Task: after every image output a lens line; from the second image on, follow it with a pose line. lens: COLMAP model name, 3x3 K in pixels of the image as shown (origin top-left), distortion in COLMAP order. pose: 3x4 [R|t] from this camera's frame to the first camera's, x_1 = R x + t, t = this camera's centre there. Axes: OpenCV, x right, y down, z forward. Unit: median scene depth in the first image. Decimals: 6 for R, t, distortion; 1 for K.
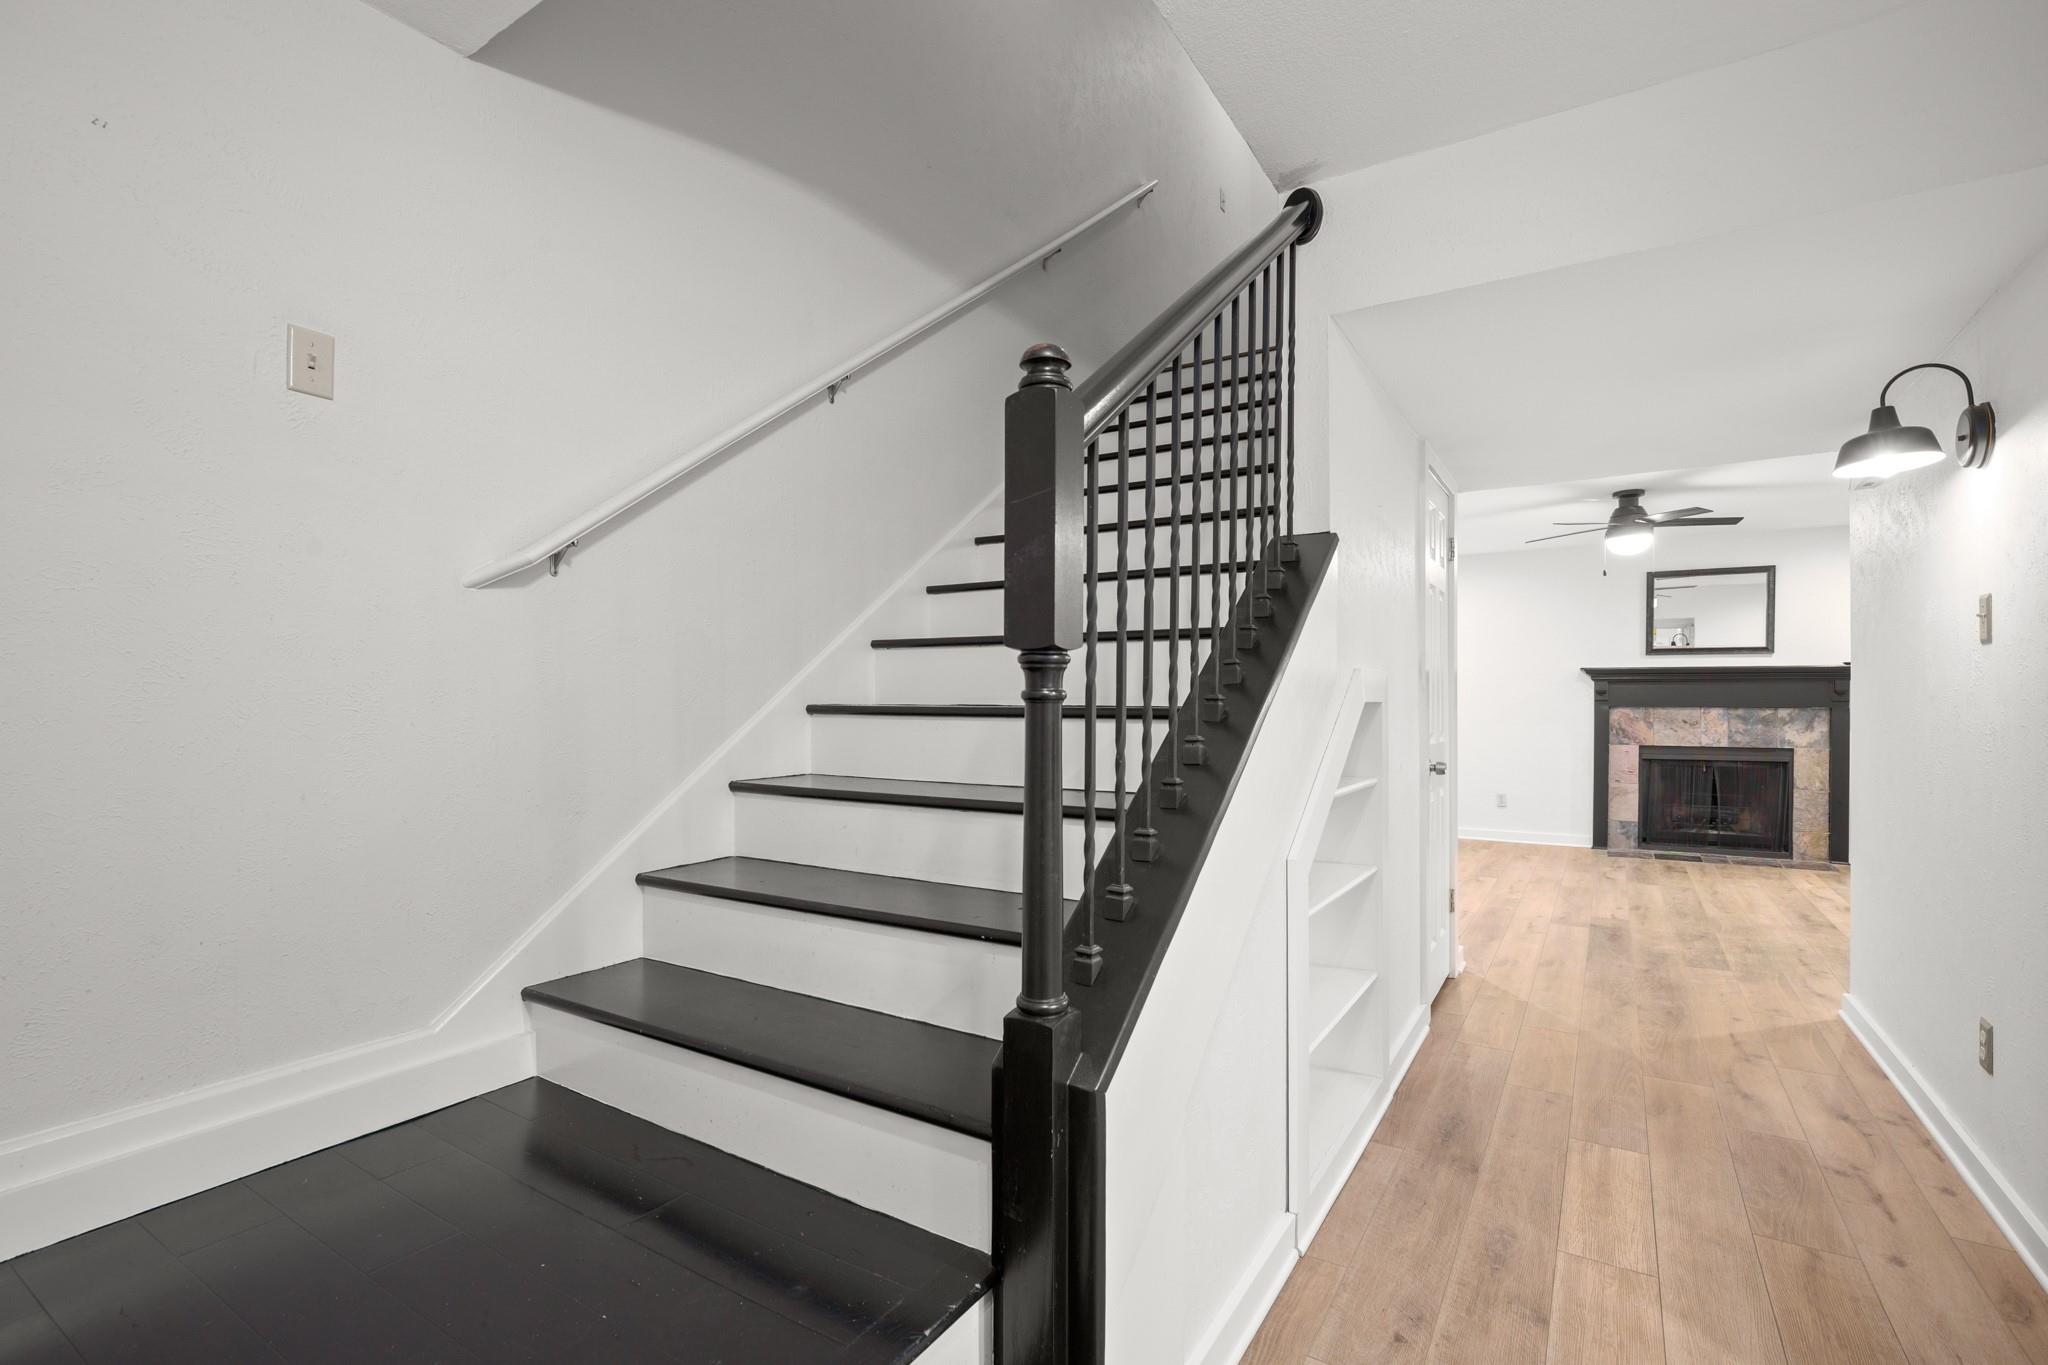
lens RADIAL K [[927.5, 0, 1044.4], [0, 927.5, 704.3], [0, 0, 1]] dist [-0.003153, 0.000005]
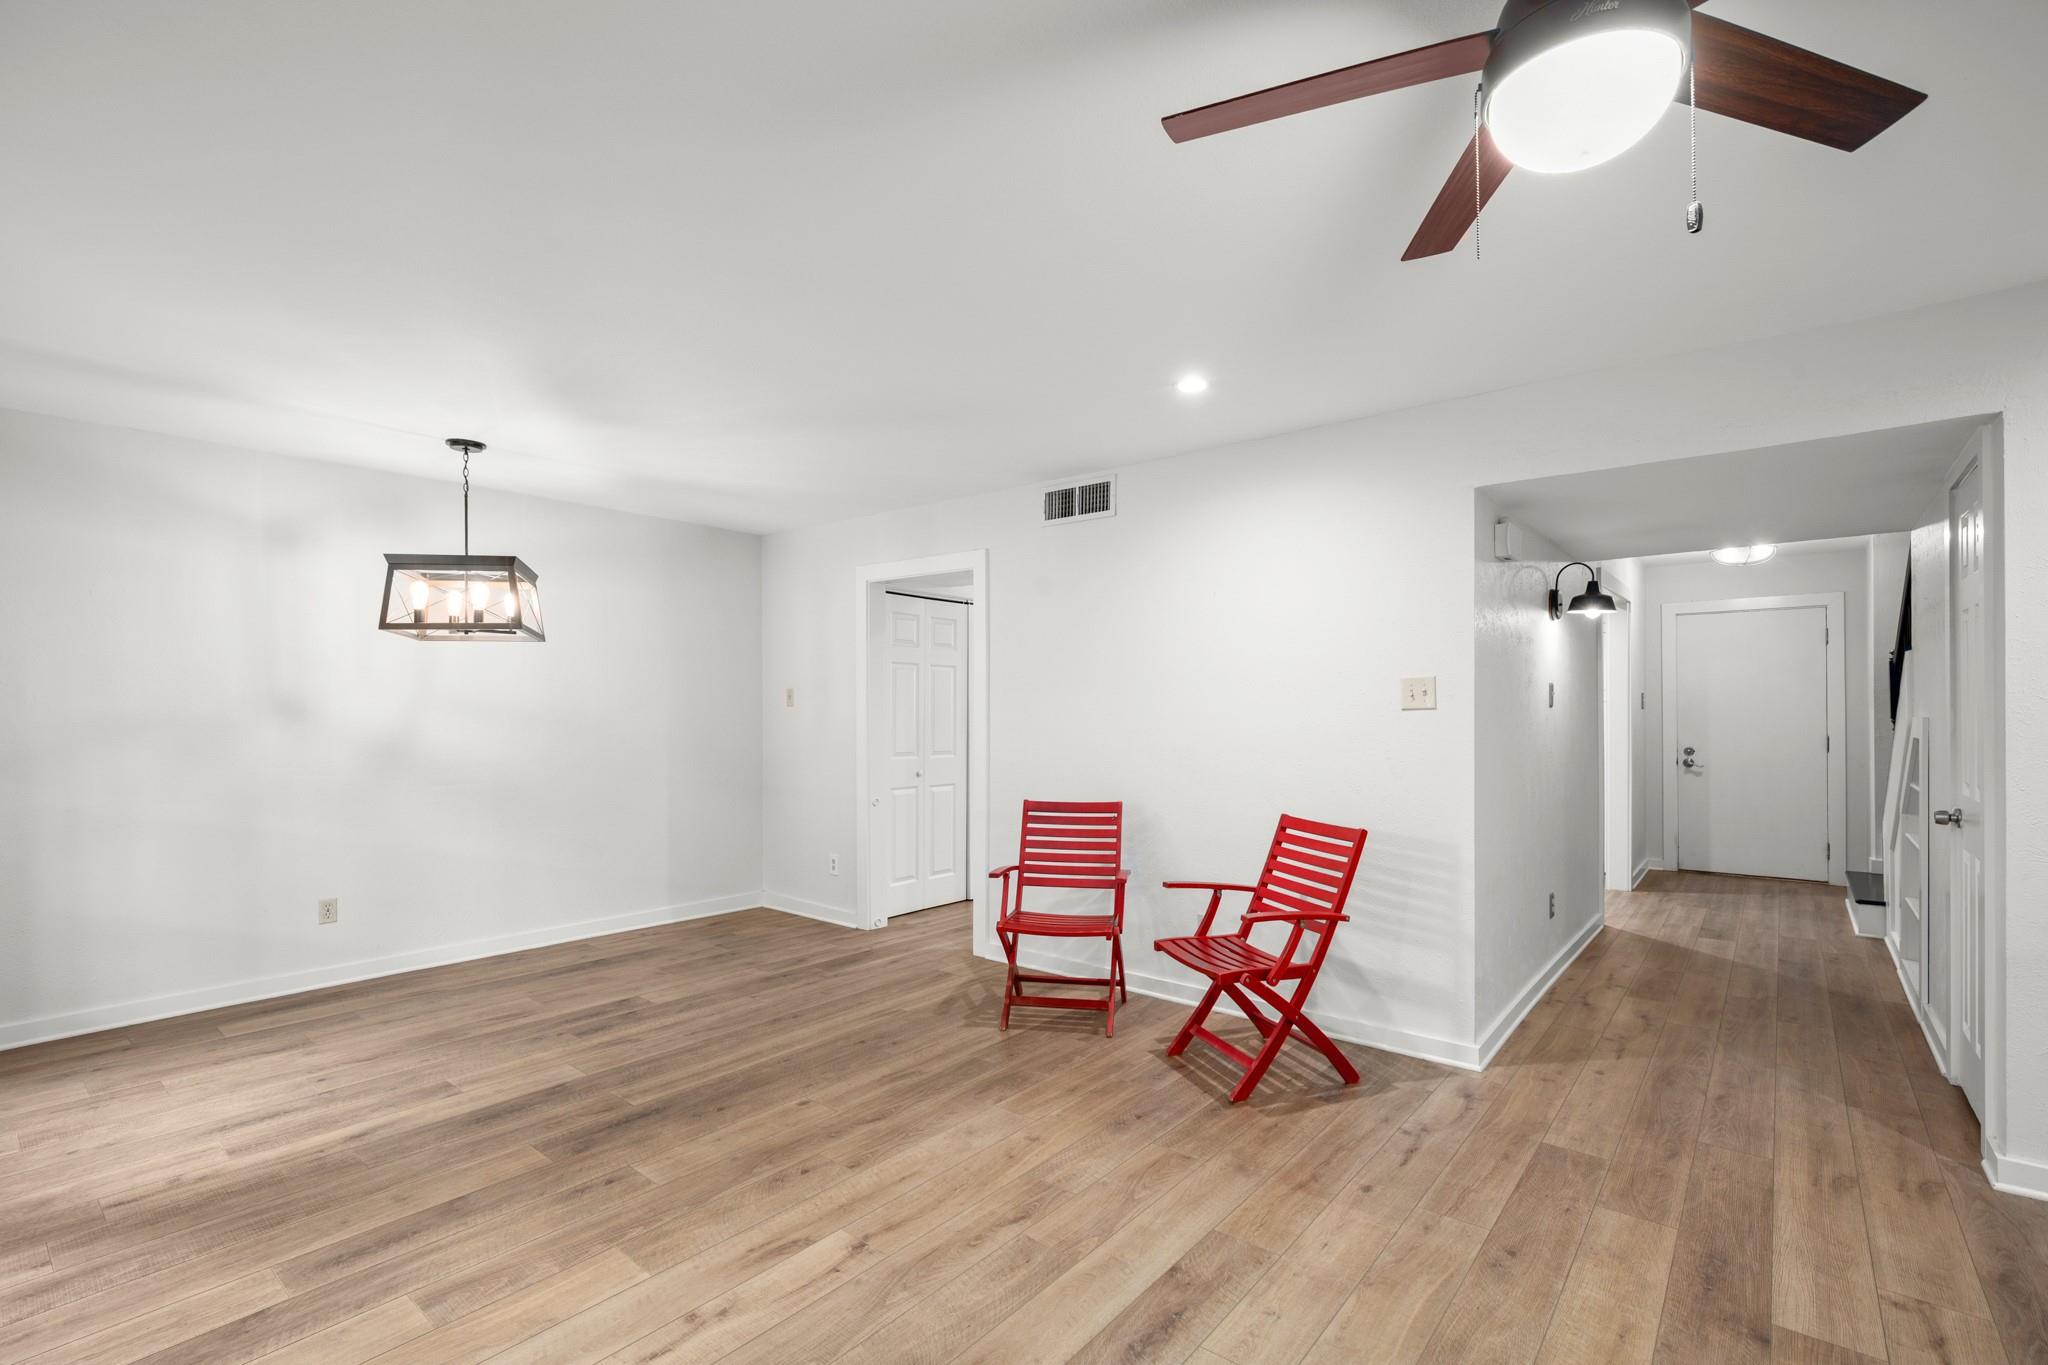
lens RADIAL K [[930.4, 0, 1030.1], [0, 930.4, 711.0], [0, 0, 1]] dist [-0.011957, 0.008325]
pose [[-0.990907, 0.006760, 0.134378, 0.584693], [0.007201, 0.999970, 0.002793, -0.022827], [-0.134355, 0.003735, -0.990926, 0.989819]]
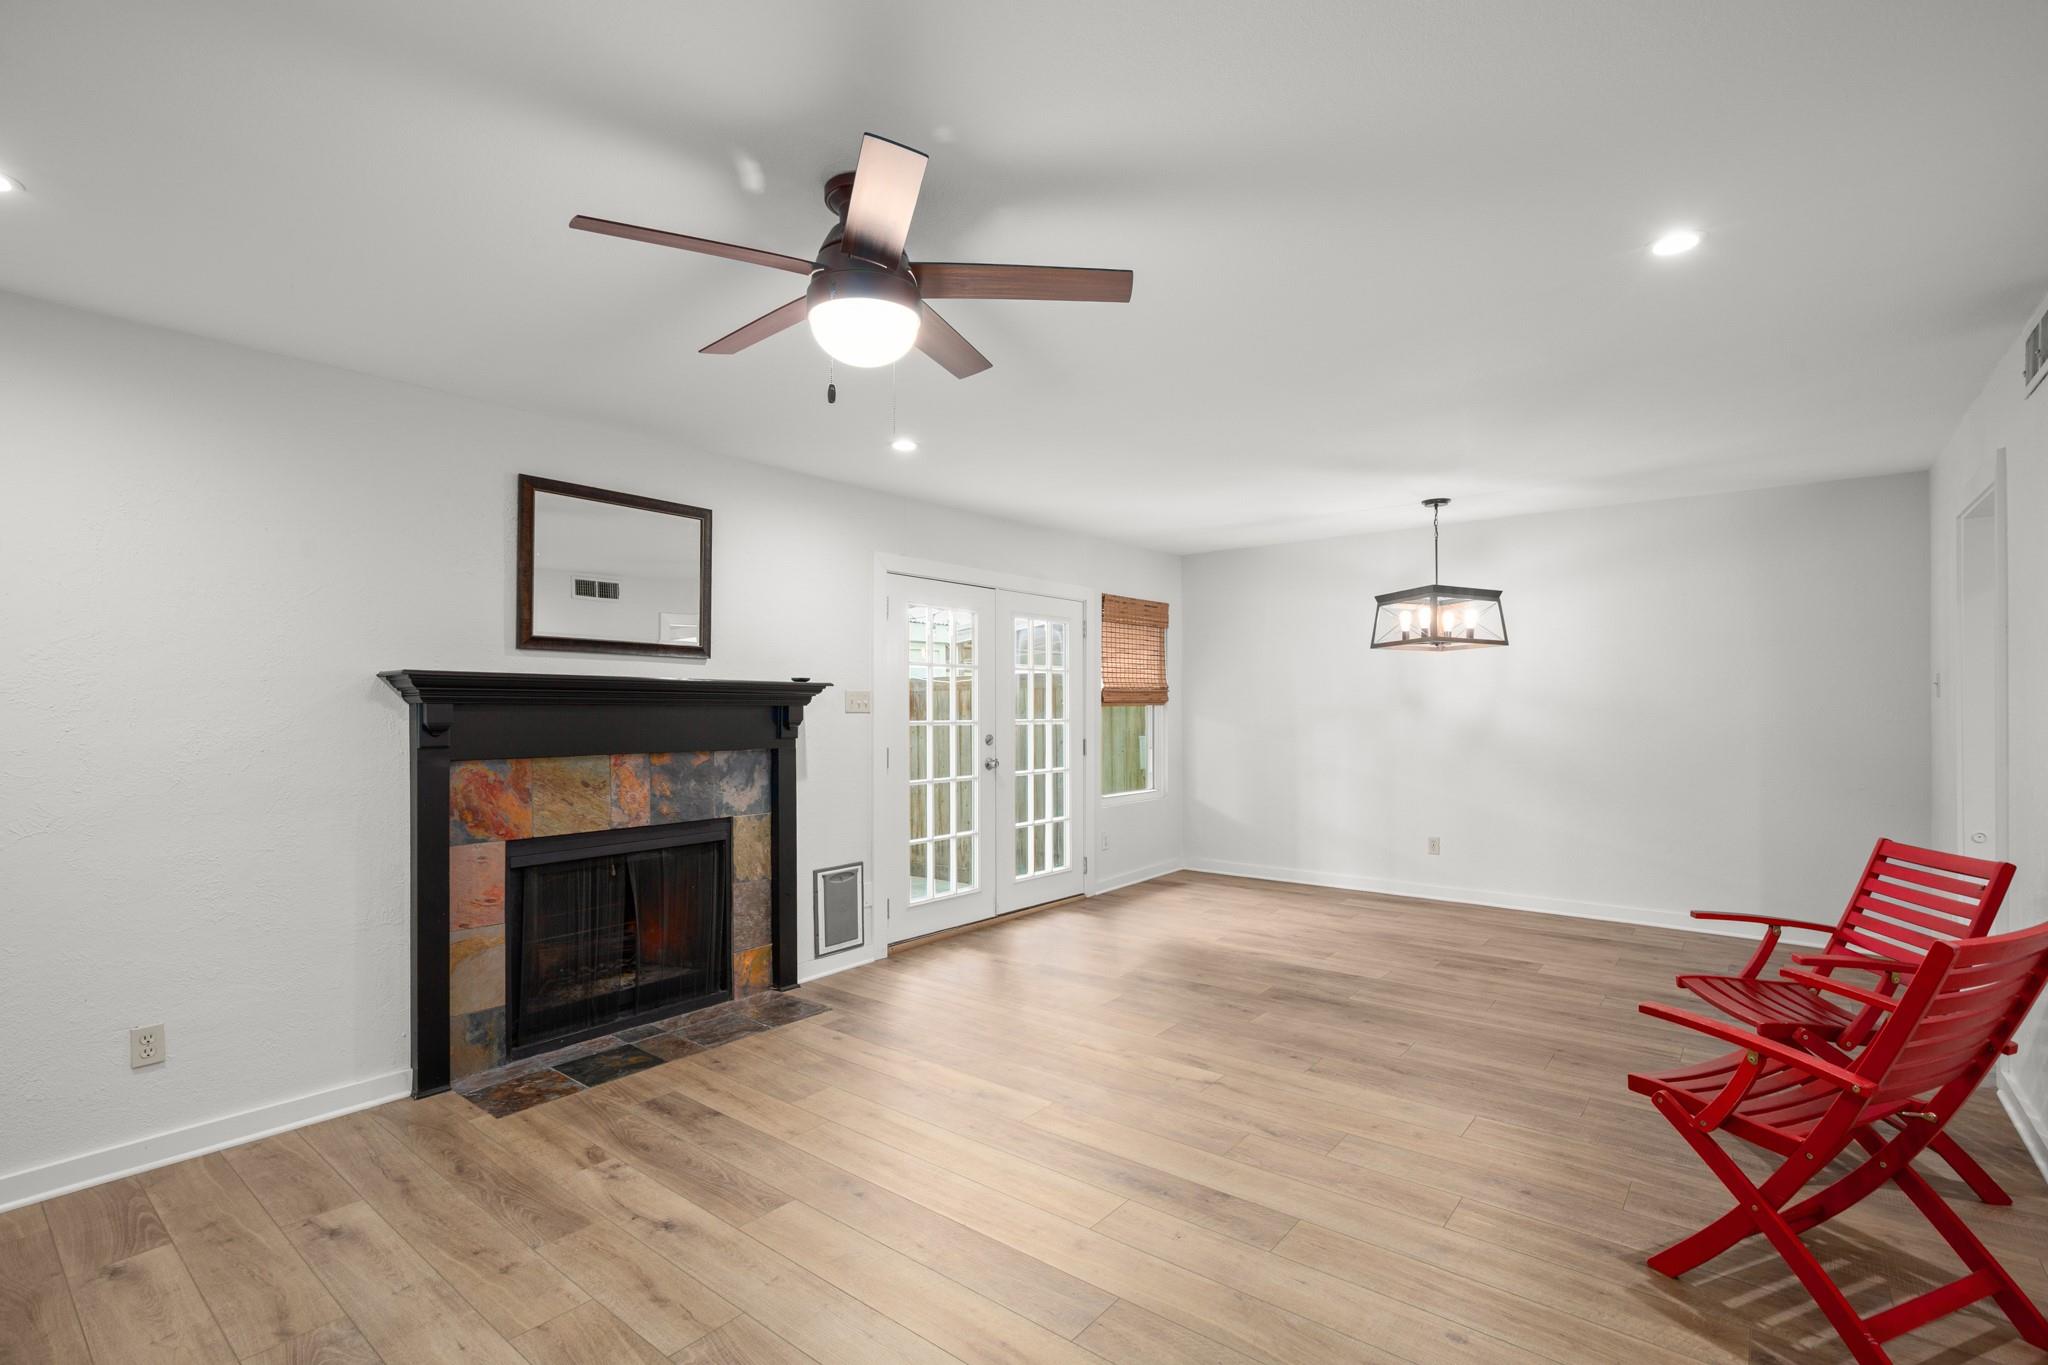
lens RADIAL K [[937.7, 0, 1026.5], [0, 937.7, 704.9], [0, 0, 1]] dist [-0.013109, 0.000113]
pose [[0.130071, 0.001897, 0.991503, 0.218066], [0.005839, 0.999979, -0.002679, -0.022428], [-0.991488, 0.006137, 0.130057, 0.707249]]
